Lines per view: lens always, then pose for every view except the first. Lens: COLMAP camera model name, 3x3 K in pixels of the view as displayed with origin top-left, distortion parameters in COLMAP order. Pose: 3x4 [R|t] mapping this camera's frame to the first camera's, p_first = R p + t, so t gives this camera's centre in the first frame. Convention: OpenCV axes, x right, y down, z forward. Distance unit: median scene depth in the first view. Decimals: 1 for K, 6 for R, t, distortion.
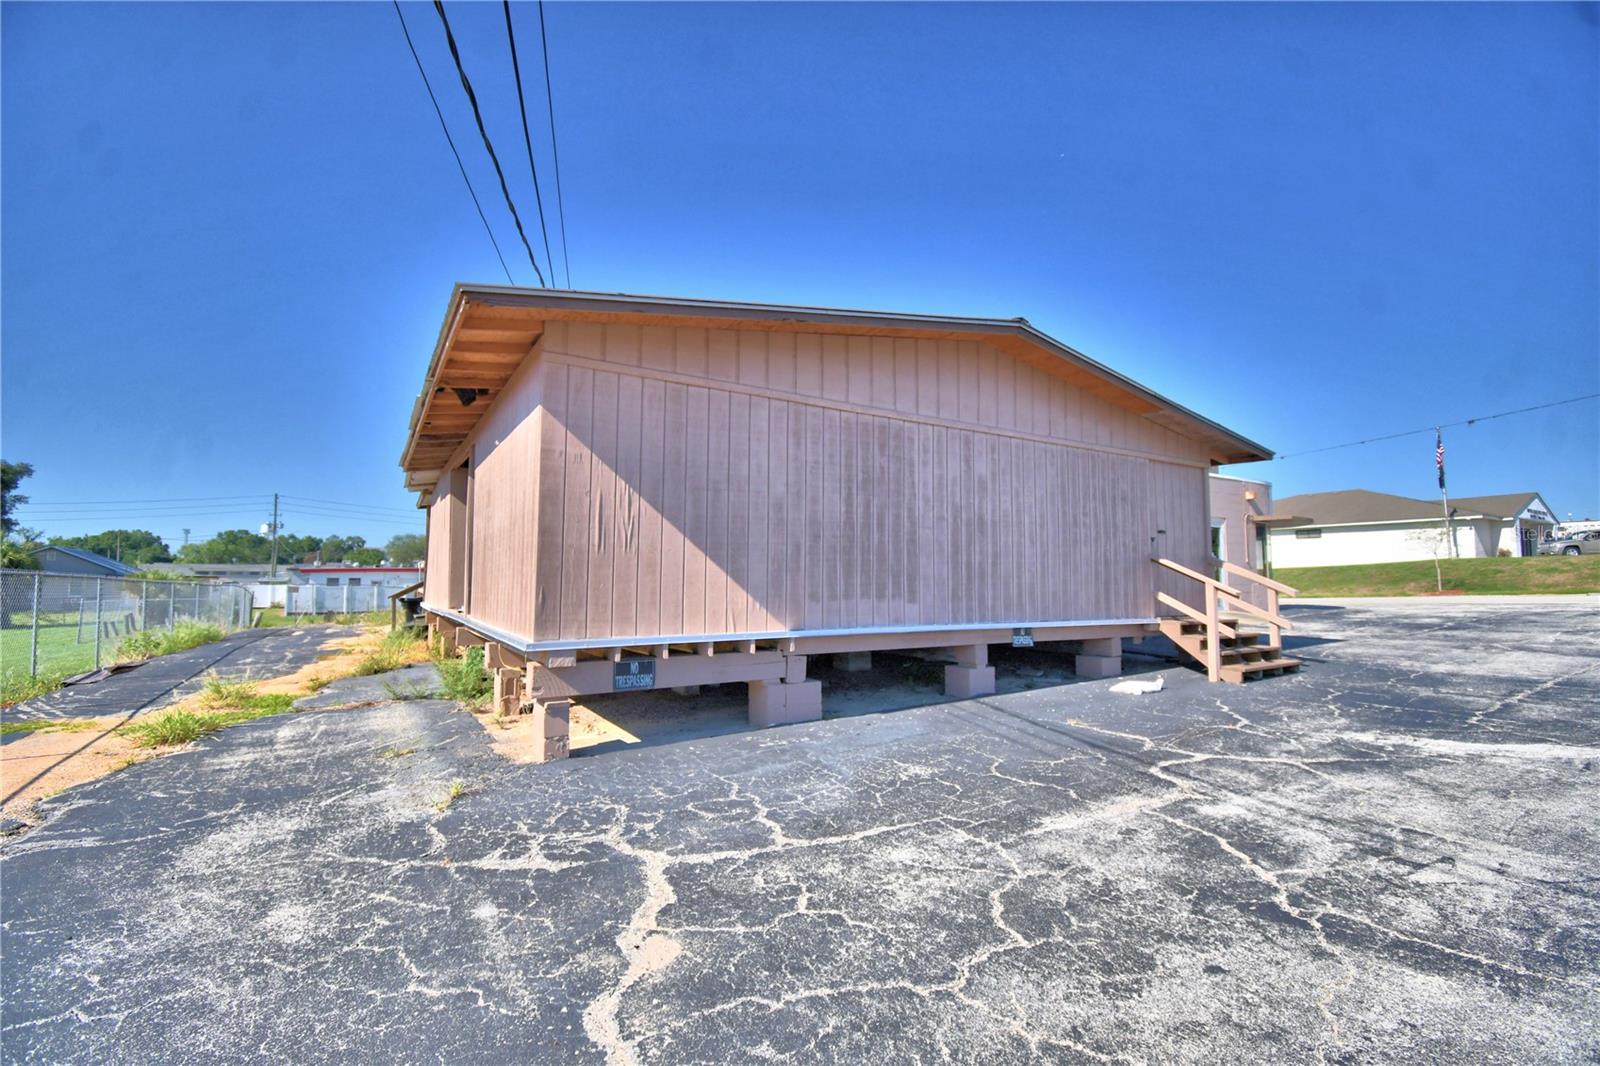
lens RADIAL K [[715.9, 0, 800.0], [0, 715.9, 533.0], [0, 0, 1]] dist [0.001215, -0.000008]
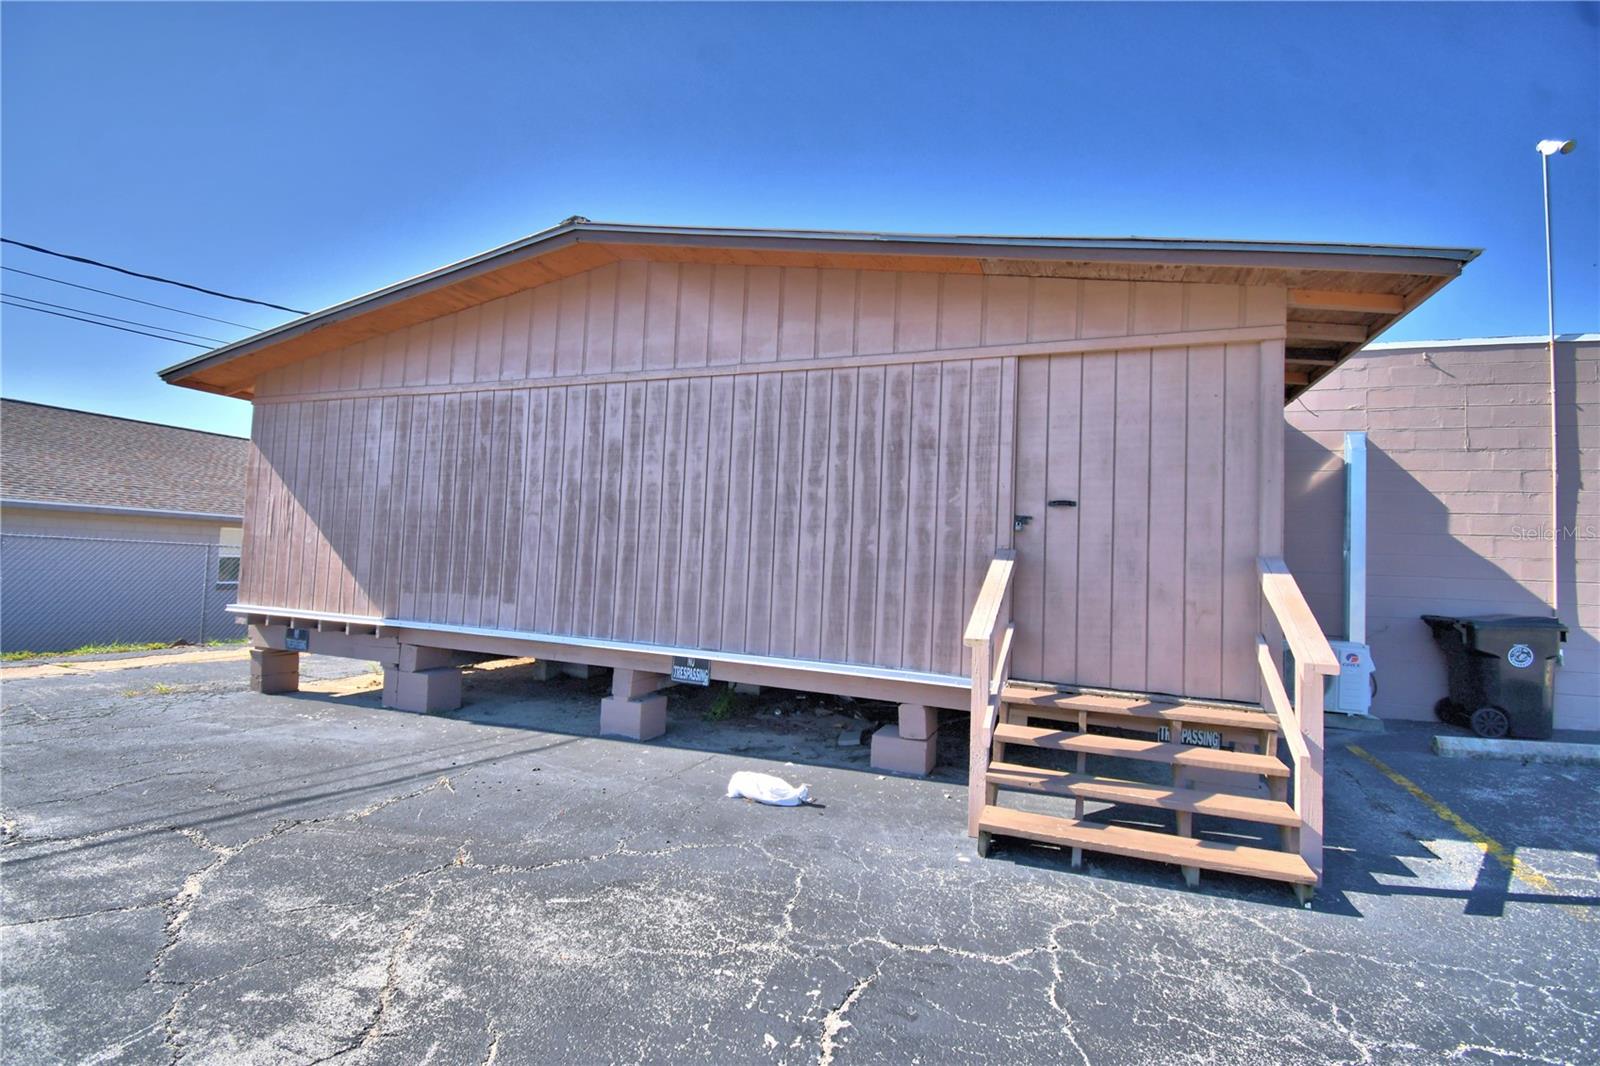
lens RADIAL K [[715.9, 0, 800.0], [0, 715.9, 533.0], [0, 0, 1]] dist [0.001215, -0.000008]
pose [[0.593637, -0.016198, -0.804570, 1.020488], [0.010885, 0.999868, -0.012098, 0.028138], [0.804659, -0.001576, 0.593735, 0.756499]]
